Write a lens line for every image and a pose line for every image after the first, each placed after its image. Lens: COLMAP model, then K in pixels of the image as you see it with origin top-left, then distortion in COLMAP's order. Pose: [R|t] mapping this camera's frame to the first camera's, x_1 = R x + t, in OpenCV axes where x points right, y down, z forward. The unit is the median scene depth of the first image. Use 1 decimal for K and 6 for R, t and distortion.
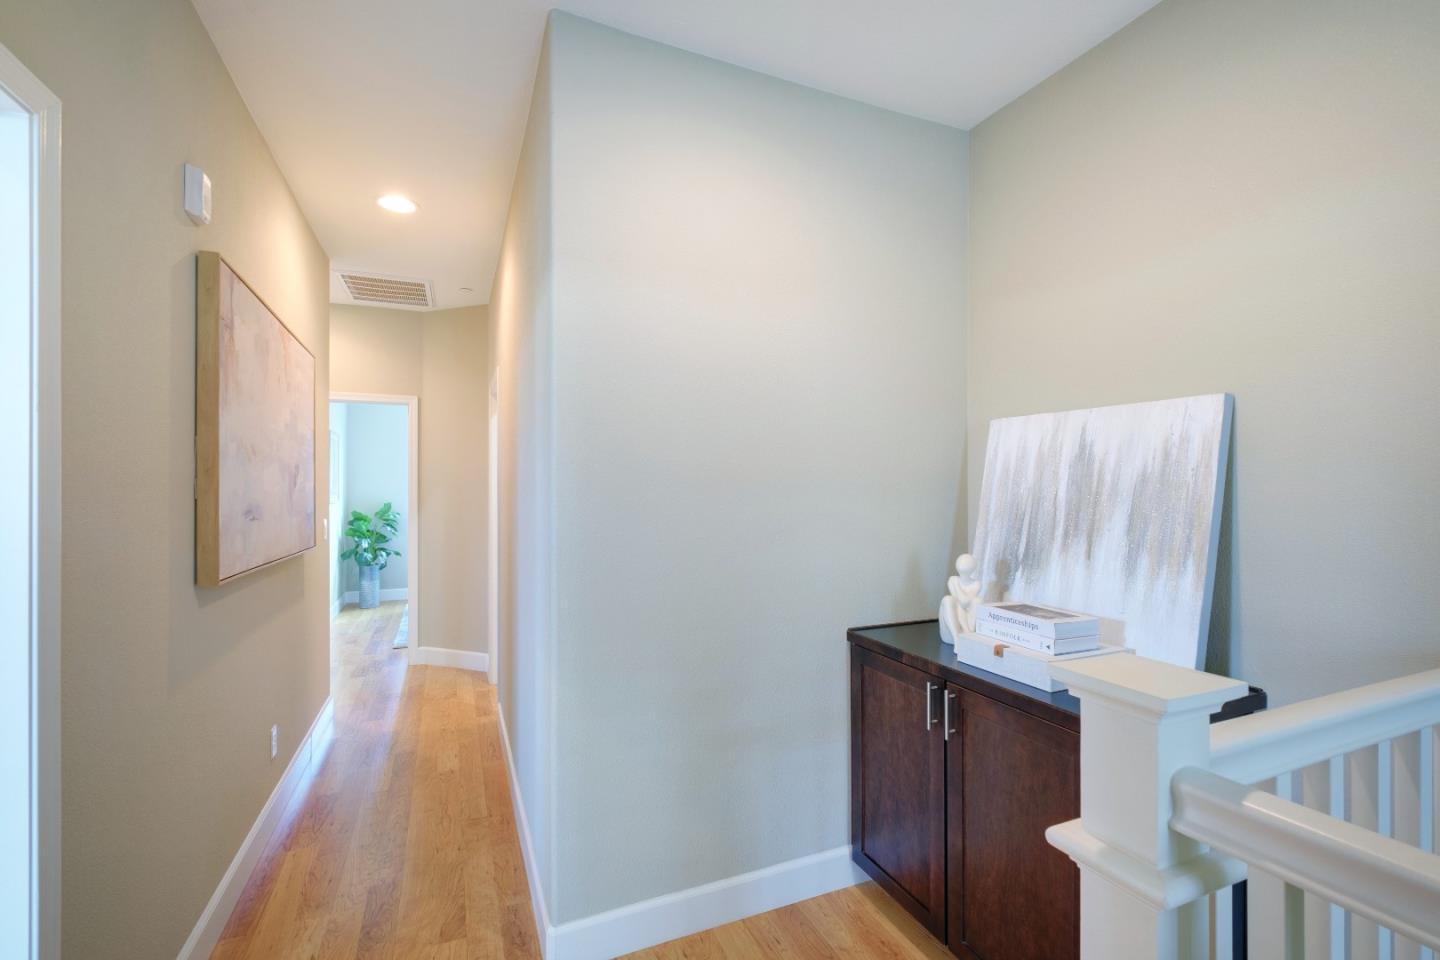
lens RADIAL K [[633.5, 0, 728.6], [0, 633.5, 479.6], [0, 0, 1]] dist [-0.004428, -0.000299]
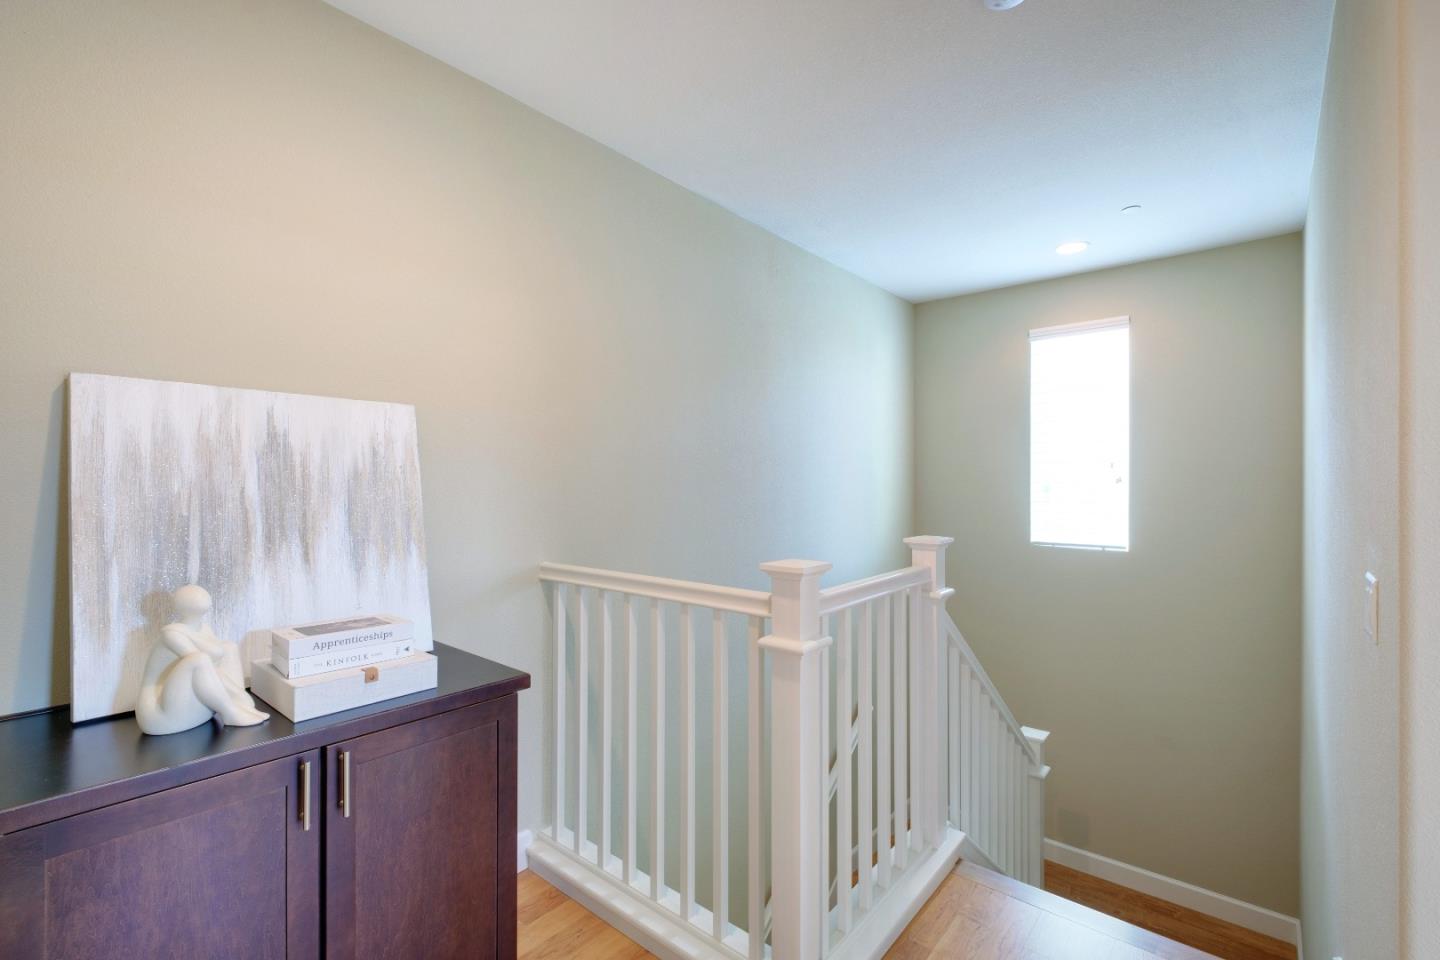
lens RADIAL K [[633.5, 0, 729.0], [0, 633.5, 485.2], [0, 0, 1]] dist [-0.004428, -0.000299]
pose [[-0.448503, 0.003435, 0.893775, -0.488616], [-0.002830, 0.999982, -0.005263, 0.018321], [-0.893777, -0.004890, -0.448486, 0.854443]]
